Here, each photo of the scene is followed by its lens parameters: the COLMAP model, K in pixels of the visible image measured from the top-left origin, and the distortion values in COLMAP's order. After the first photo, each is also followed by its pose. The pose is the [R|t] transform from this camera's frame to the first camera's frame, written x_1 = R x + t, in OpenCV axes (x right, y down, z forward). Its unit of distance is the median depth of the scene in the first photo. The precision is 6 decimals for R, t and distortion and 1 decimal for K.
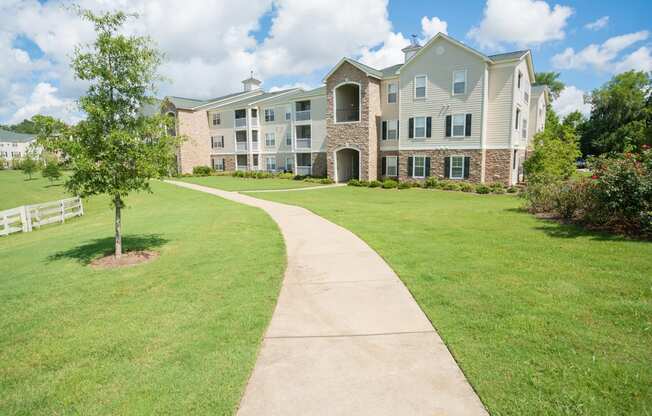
lens RADIAL K [[363.2, 0, 326.8], [0, 363.2, 190.2], [0, 0, 1]] dist [-0.005101, -0.000713]
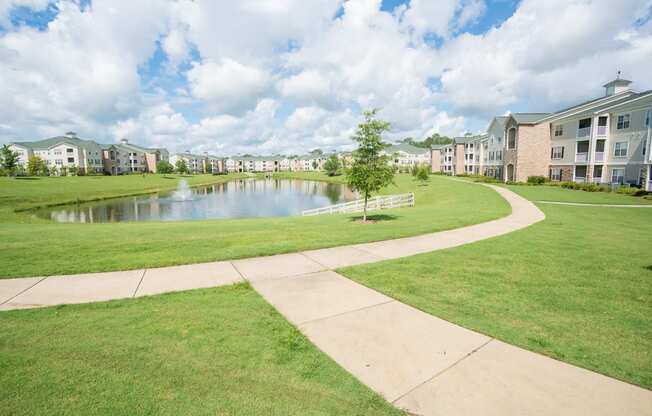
lens RADIAL K [[363.2, 0, 326.8], [0, 363.2, 190.2], [0, 0, 1]] dist [-0.005101, -0.000713]
pose [[0.507016, 0.074330, -0.858726, 0.253541], [-0.081368, 0.995953, 0.038166, -0.013969], [0.858088, 0.050522, 0.511012, -0.072248]]
